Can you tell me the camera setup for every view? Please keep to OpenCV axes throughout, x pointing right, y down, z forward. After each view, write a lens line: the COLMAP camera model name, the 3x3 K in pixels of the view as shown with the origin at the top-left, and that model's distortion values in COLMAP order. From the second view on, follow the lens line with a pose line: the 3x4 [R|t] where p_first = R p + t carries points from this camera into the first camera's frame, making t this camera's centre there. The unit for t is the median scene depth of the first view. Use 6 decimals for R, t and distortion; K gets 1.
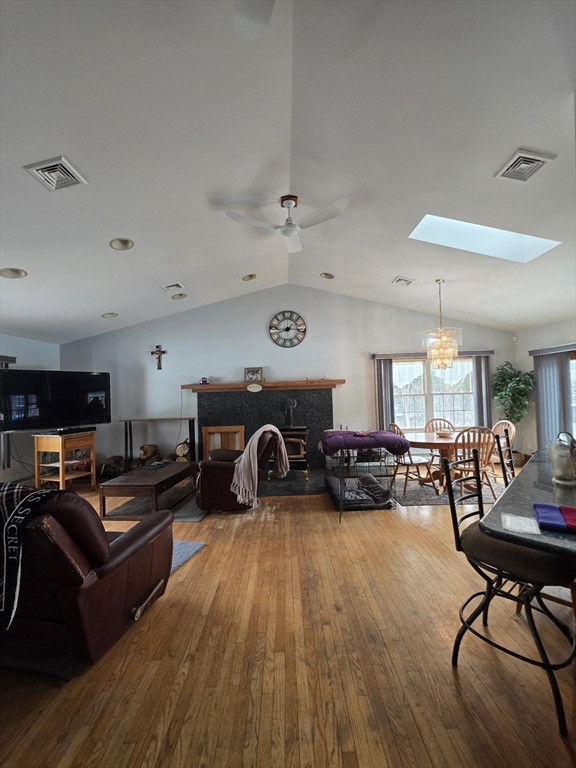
lens RADIAL K [[309.3, 0, 292.7], [0, 309.3, 390.5], [0, 0, 1]] dist [0.002067, 0.001112]
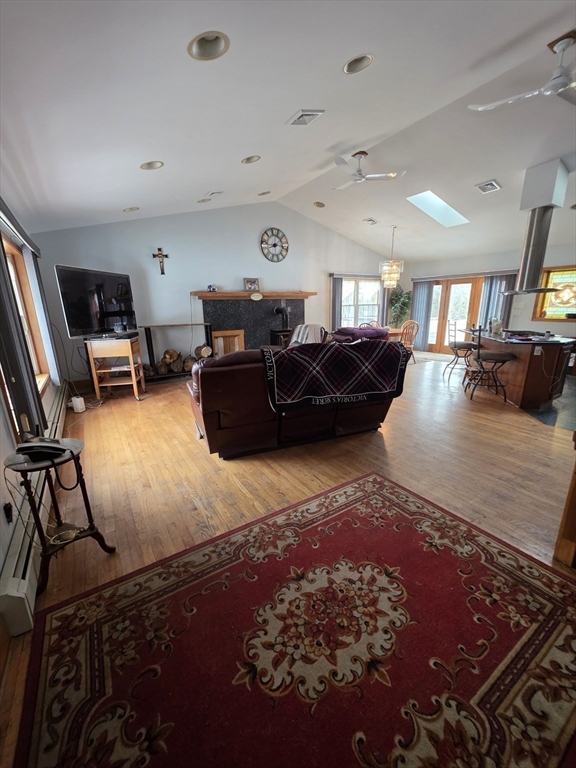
lens RADIAL K [[309.3, 0, 289.9], [0, 309.3, 387.7], [0, 0, 1]] dist [0.002067, 0.001112]
pose [[0.845182, -0.122381, 0.520279, -0.689771], [-0.015134, 0.967563, 0.252178, 0.028832], [-0.534264, -0.221010, 0.815915, -0.112458]]
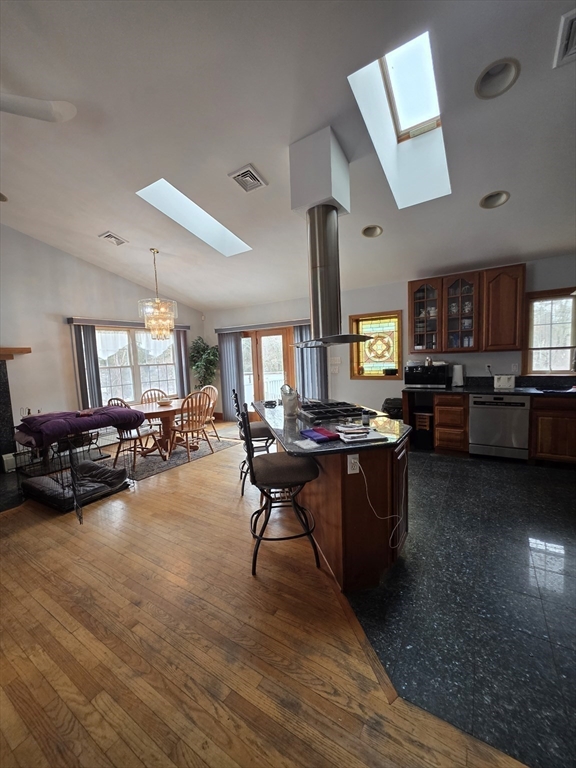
lens RADIAL K [[309.3, 0, 287.8], [0, 309.3, 384.0], [0, 0, 1]] dist [0.002067, 0.001112]
pose [[0.552728, -0.068575, 0.830535, -0.119602], [0.018011, 0.997359, 0.070362, 0.010159], [-0.833167, -0.023933, 0.552504, 0.065765]]
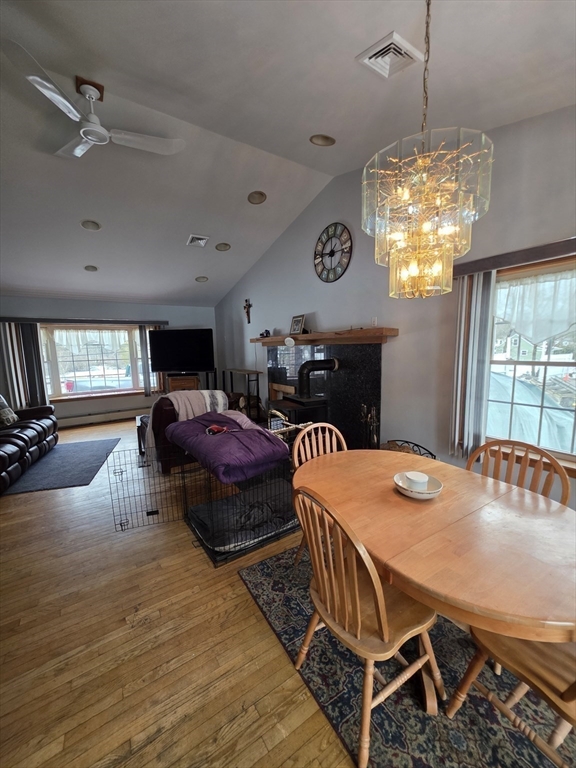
lens RADIAL K [[309.3, 0, 284.6], [0, 309.3, 386.6], [0, 0, 1]] dist [0.002067, 0.001112]
pose [[0.535132, 0.127585, -0.835078, 0.563588], [0.013650, 0.987094, 0.159558, -0.023108], [0.844658, -0.096784, 0.526485, 0.570716]]
